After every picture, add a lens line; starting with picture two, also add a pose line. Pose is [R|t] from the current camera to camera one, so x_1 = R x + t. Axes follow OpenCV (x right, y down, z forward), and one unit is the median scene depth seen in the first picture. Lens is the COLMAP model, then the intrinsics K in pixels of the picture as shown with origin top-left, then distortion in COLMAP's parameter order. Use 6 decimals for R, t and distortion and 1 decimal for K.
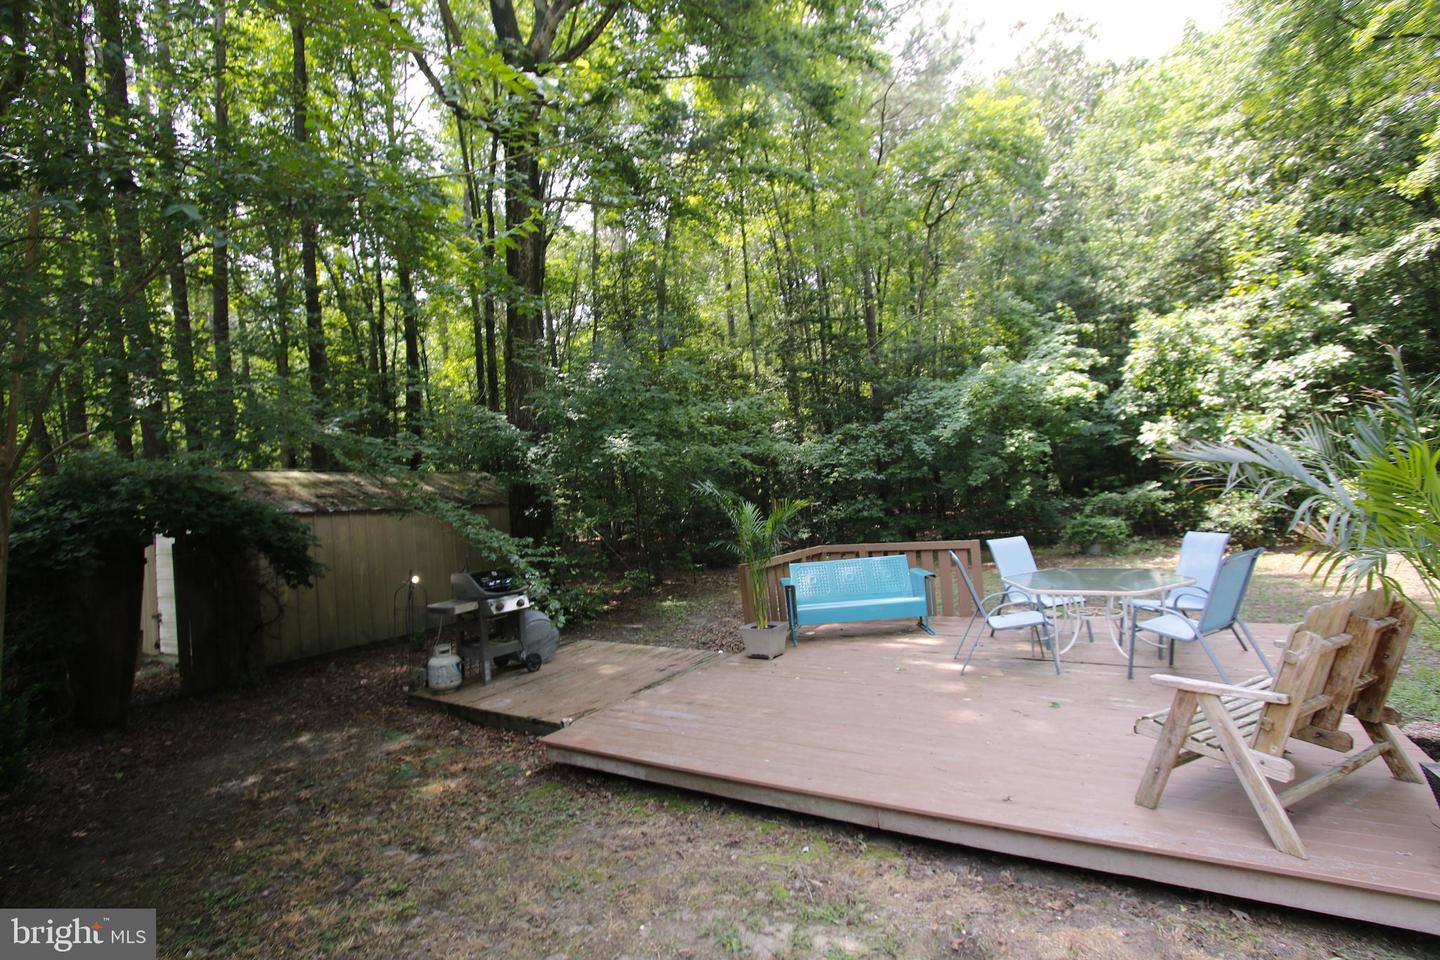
lens RADIAL K [[656.4, 0, 718.4], [0, 656.4, 484.0], [0, 0, 1]] dist [-0.016534, 0.002482]
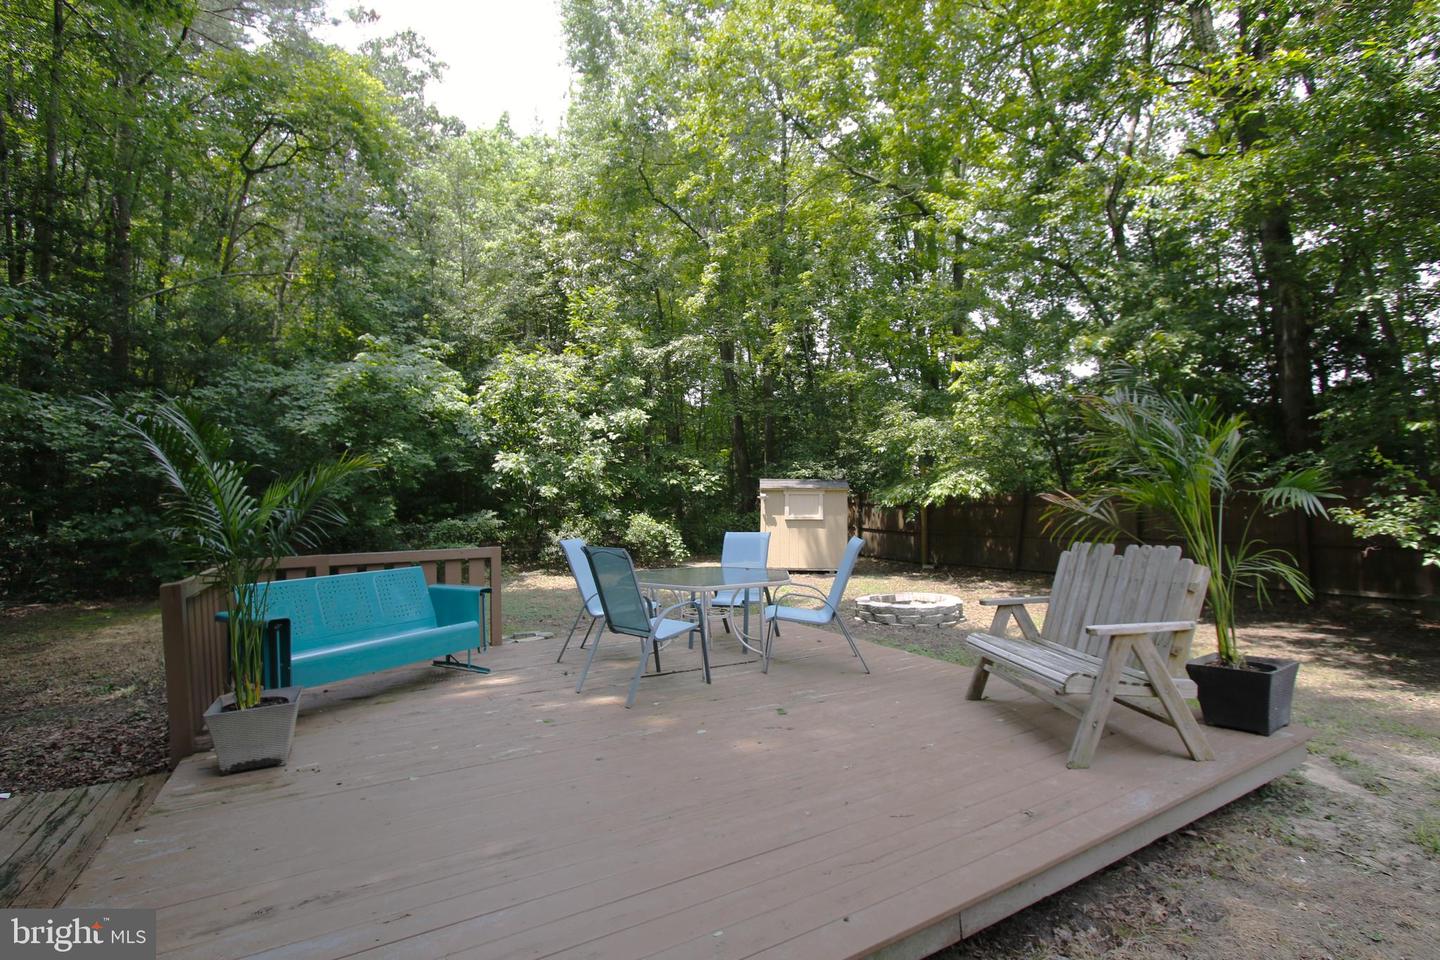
lens RADIAL K [[664.6, 0, 720.0], [0, 664.6, 480.0], [0, 0, 1]] dist [-0.003601, 0.000003]
pose [[0.468851, 0.101003, 0.877484, -0.102543], [-0.037585, 0.994822, -0.094427, 0.038449], [-0.882477, 0.011292, 0.470219, 0.206658]]
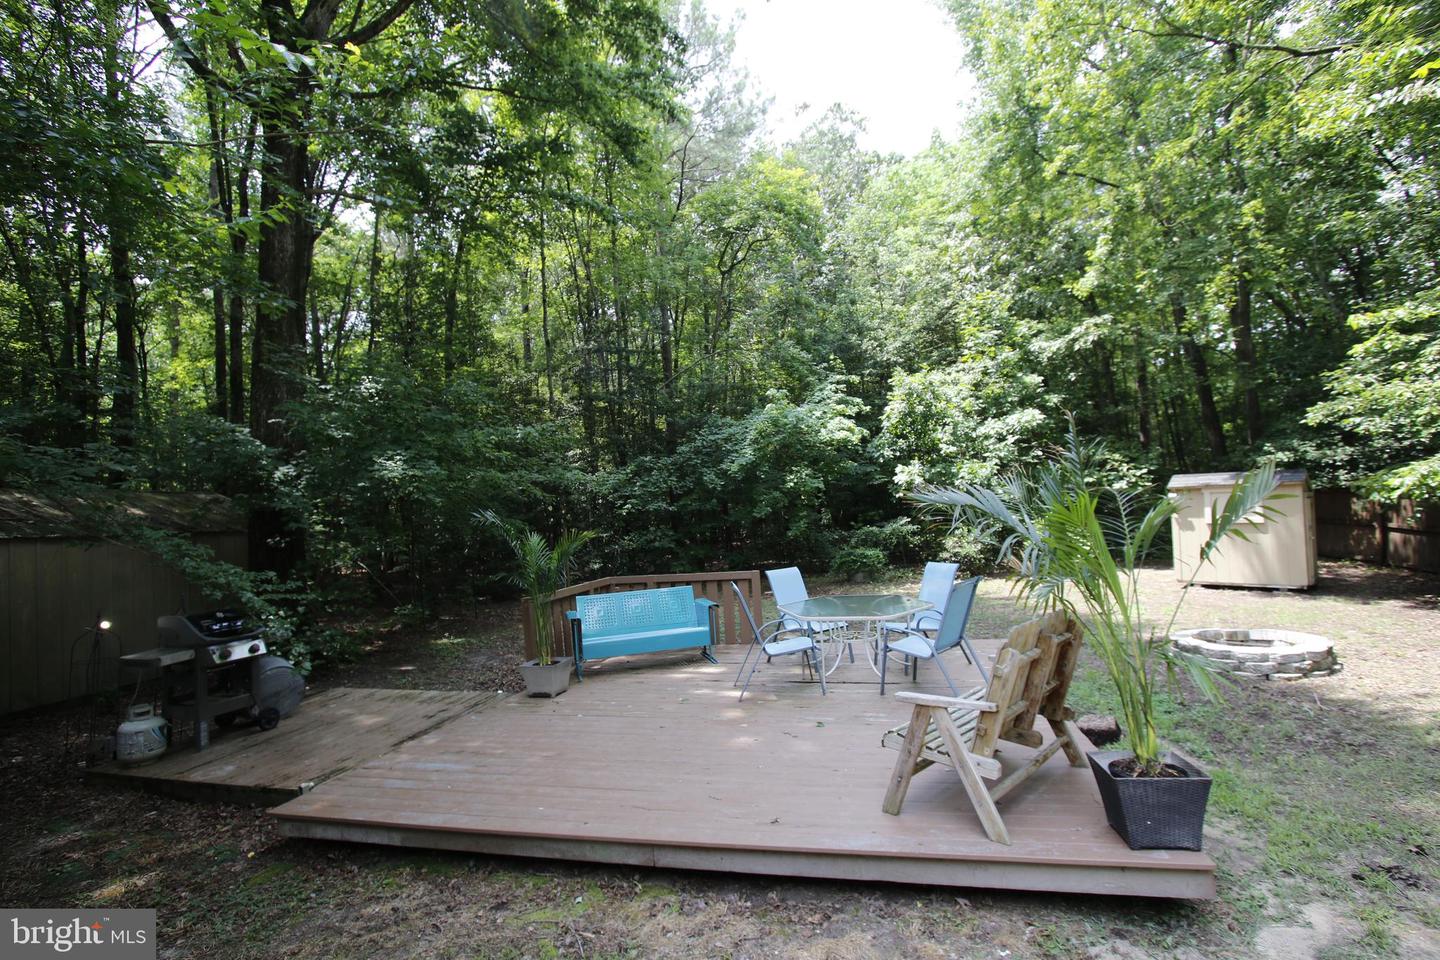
lens RADIAL K [[656.4, 0, 718.4], [0, 656.4, 484.0], [0, 0, 1]] dist [-0.016534, 0.002482]
pose [[0.952155, 0.030895, 0.304051, 0.004127], [-0.017095, 0.998704, -0.047943, -0.001000], [-0.305138, 0.040451, 0.951449, 0.001680]]
